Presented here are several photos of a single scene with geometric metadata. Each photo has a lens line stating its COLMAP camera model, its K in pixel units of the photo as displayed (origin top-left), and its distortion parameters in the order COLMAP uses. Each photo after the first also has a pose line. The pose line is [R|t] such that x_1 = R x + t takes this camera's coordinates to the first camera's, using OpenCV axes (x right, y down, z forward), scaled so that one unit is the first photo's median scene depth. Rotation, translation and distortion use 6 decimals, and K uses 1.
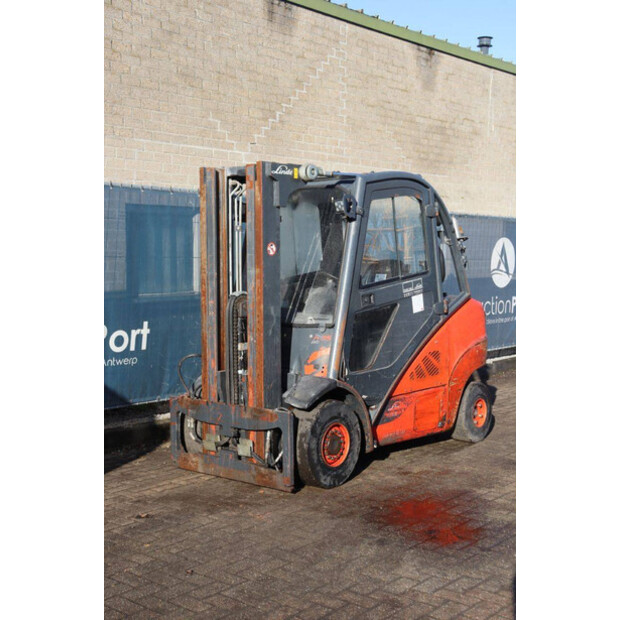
lens RADIAL K [[886.3, 0, 305.0], [0, 886.3, 306.7], [0, 0, 1]] dist [0.116171, 0.000000]
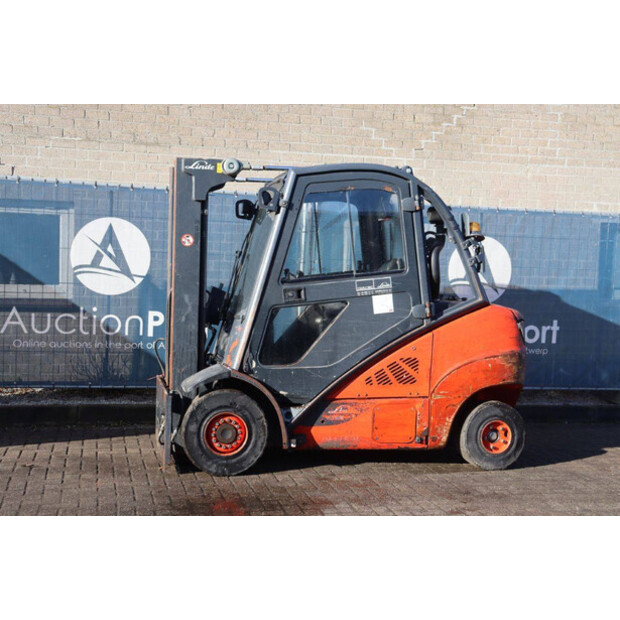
lens RADIAL K [[868.7, 0, 314.8], [0, 868.7, 307.9], [0, 0, 1]] dist [0.099306, 0.000000]
pose [[0.809715, 0.044603, -0.585126, 0.592732], [-0.062359, 0.998001, -0.010219, 0.013943], [0.583501, 0.044762, 0.810878, 0.214476]]
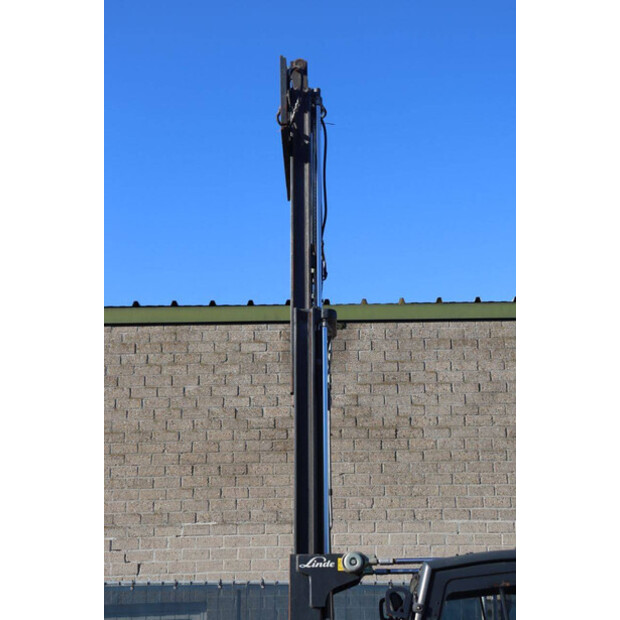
lens RADIAL K [[1137.9, 0, 308.2], [0, 1137.9, 309.4], [0, 0, 1]] dist [0.221358, 0.000000]
pose [[0.632970, -0.222196, -0.741605, 0.730874], [-0.040956, 0.946976, -0.318684, -0.025287], [0.773092, 0.232090, 0.590307, 0.233233]]
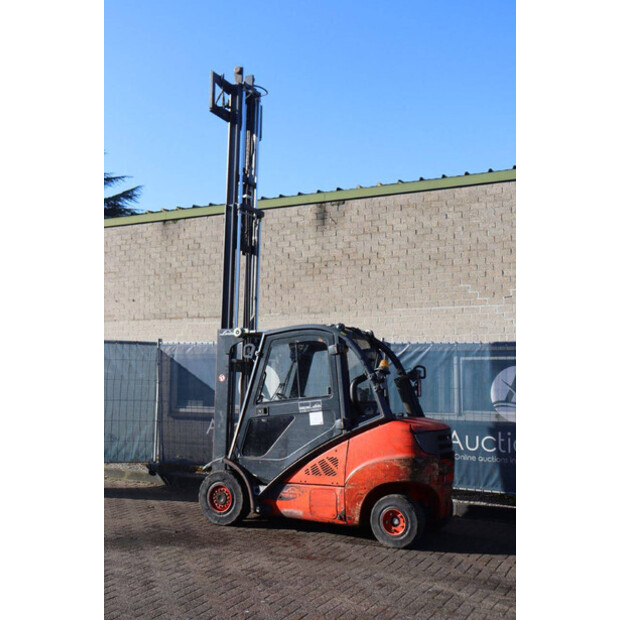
lens RADIAL K [[732.8, 0, 303.6], [0, 732.8, 306.0], [0, 0, 1]] dist [0.038480, 0.000000]
pose [[0.221108, -0.101191, -0.969985, 1.213104], [-0.076027, 0.989787, -0.120587, -0.036863], [0.972281, 0.100408, 0.211156, 0.712751]]
